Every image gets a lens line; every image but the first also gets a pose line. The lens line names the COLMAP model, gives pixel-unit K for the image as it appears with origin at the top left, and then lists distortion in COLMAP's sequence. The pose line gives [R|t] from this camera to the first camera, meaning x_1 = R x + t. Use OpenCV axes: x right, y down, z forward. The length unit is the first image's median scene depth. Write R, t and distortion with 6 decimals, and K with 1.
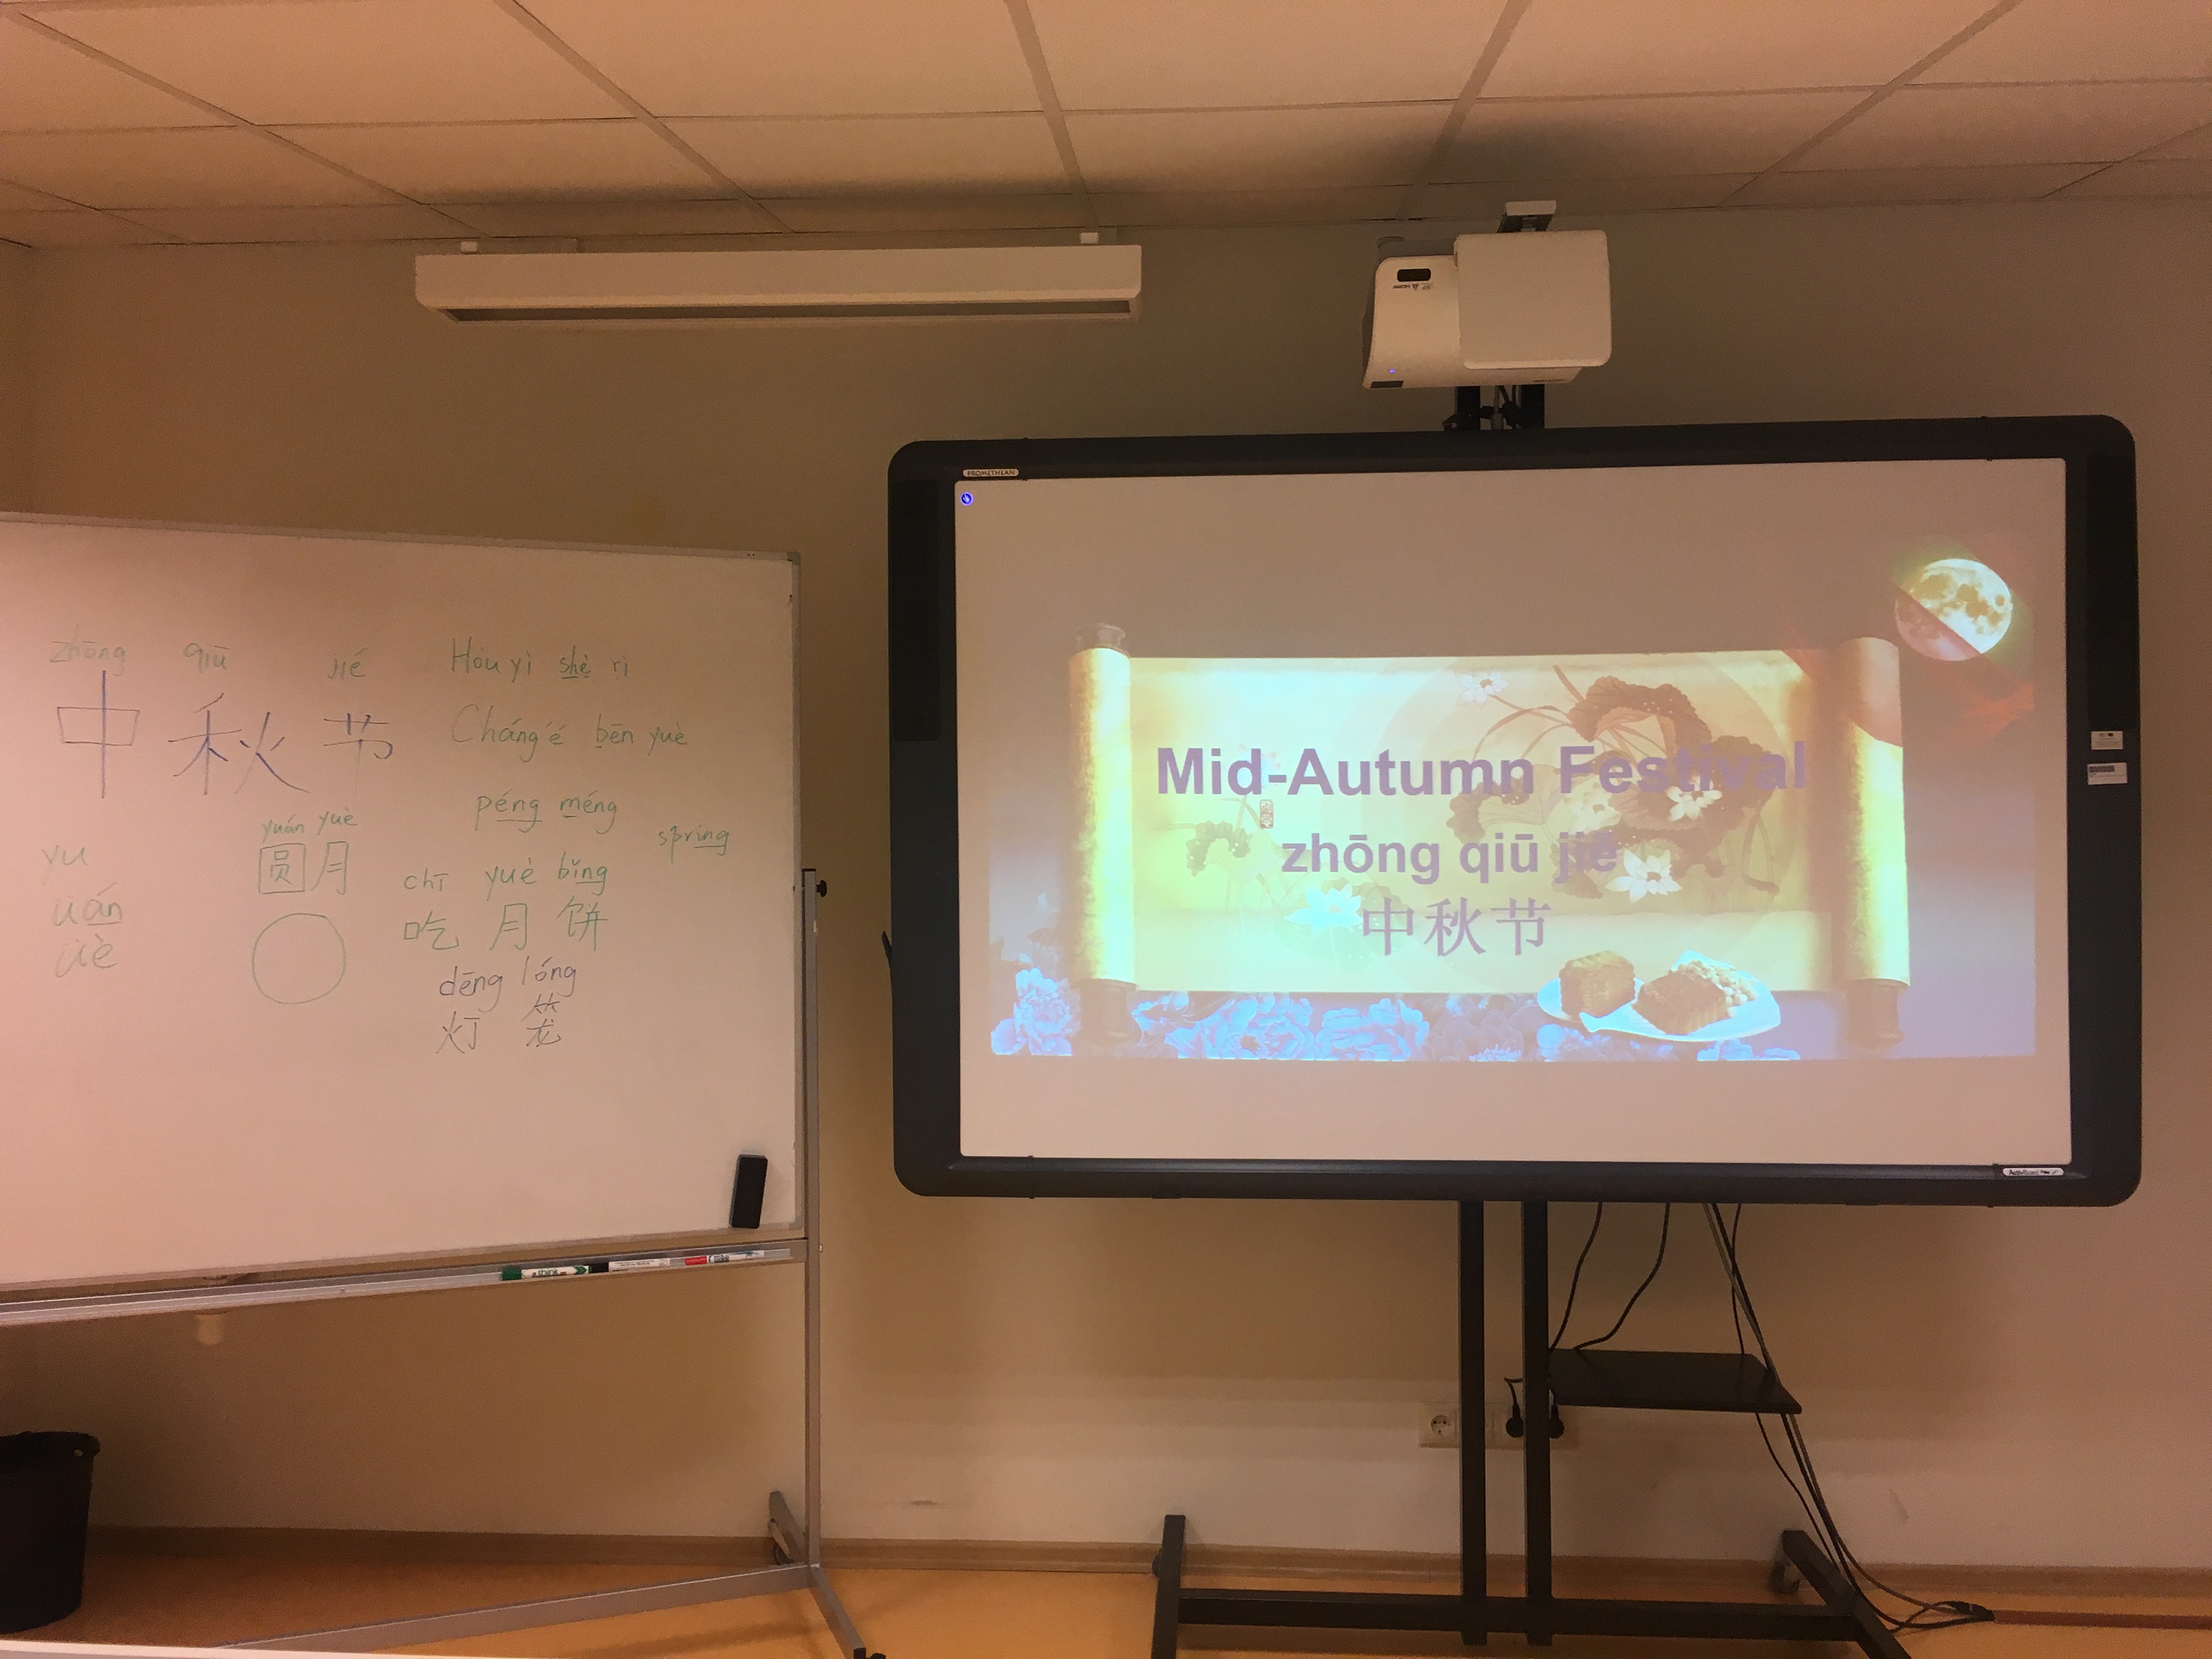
lens RADIAL K [[1878.1, 0, 1106.9], [0, 1878.1, 815.1], [0, 0, 1]] dist [0.031037, -0.040005]
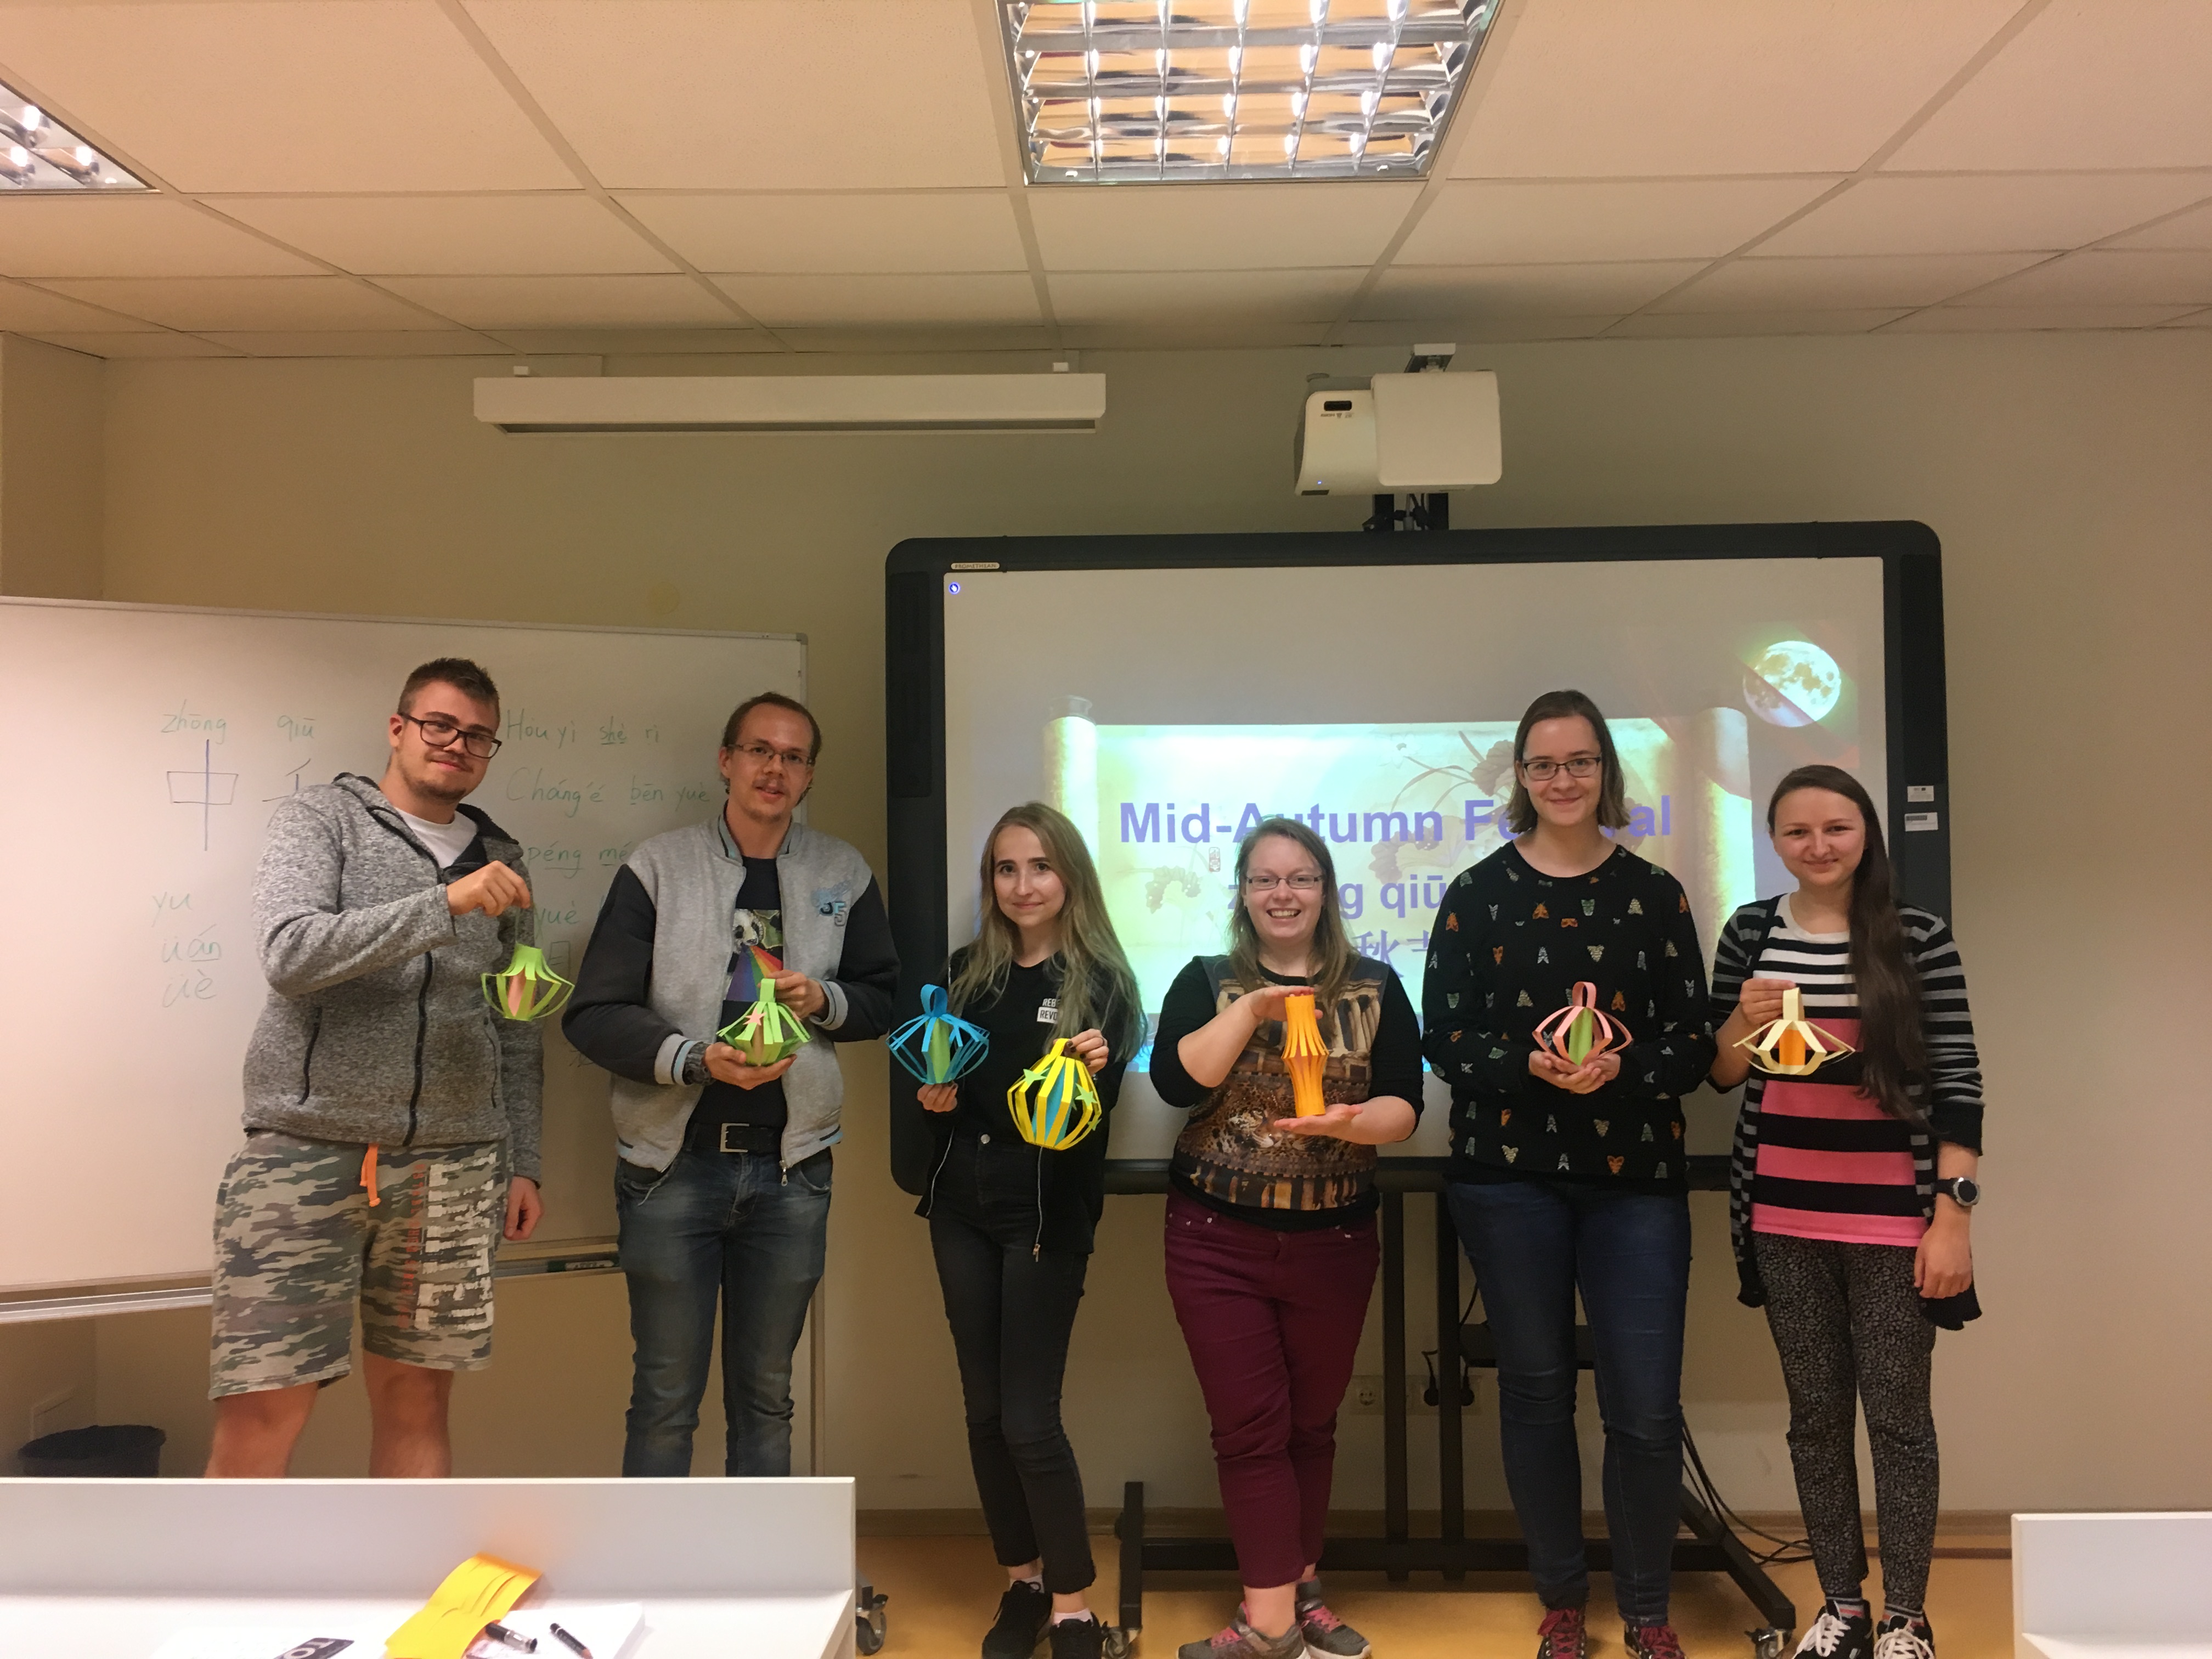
lens RADIAL K [[1878.1, 0, 1104.4], [0, 1878.1, 838.7], [0, 0, 1]] dist [0.031037, -0.040005]
pose [[0.999229, -0.004797, 0.038962, -0.028694], [0.005423, 0.999858, -0.015977, 0.004796], [-0.038879, 0.016176, 0.999113, -0.159802]]
